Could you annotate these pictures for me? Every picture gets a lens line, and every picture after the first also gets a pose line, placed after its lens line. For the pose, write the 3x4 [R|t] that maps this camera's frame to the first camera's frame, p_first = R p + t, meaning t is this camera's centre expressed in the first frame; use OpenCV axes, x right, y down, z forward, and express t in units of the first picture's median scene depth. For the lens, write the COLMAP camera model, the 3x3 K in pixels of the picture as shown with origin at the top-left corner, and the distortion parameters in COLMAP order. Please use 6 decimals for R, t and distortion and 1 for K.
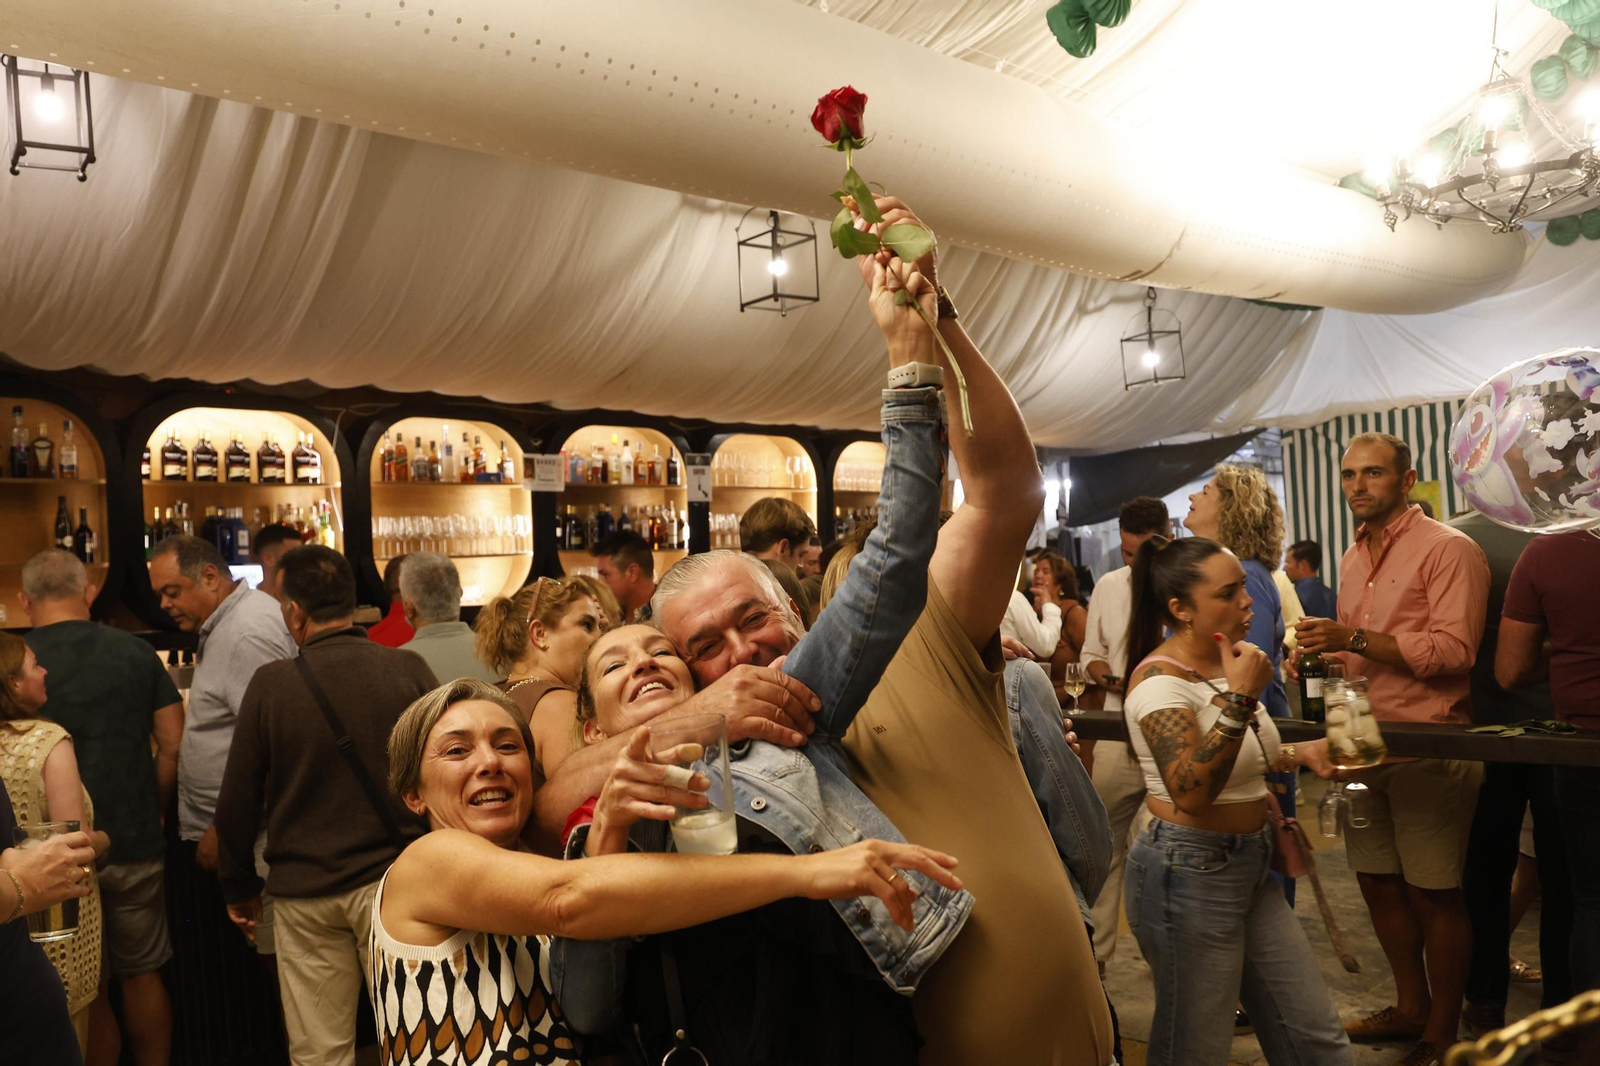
lens RADIAL K [[1219.9, 0, 802.7], [0, 1219.9, 562.3], [0, 0, 1]] dist [-0.049934, 0.063811]
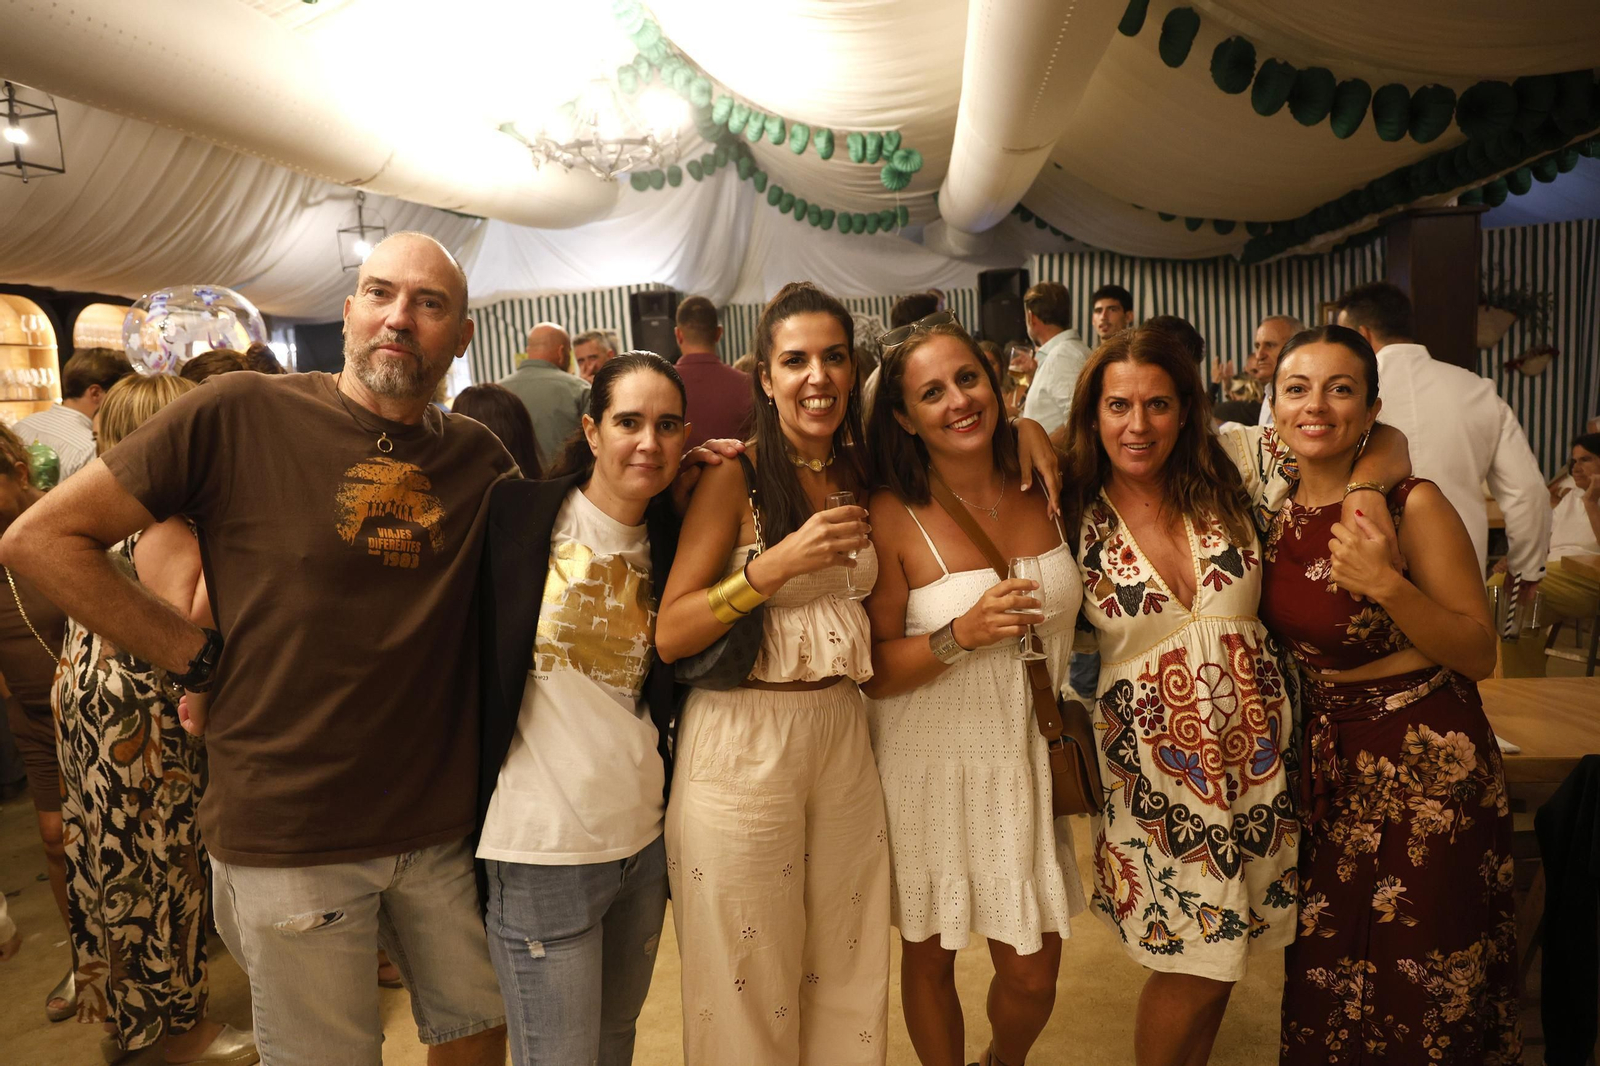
lens RADIAL K [[1219.9, 0, 802.7], [0, 1219.9, 562.3], [0, 0, 1]] dist [-0.049934, 0.063811]
pose [[0.774548, -0.084365, 0.626864, -0.179109], [0.026260, 0.994500, 0.101395, 0.043274], [-0.631970, -0.062073, 0.772503, -0.289479]]
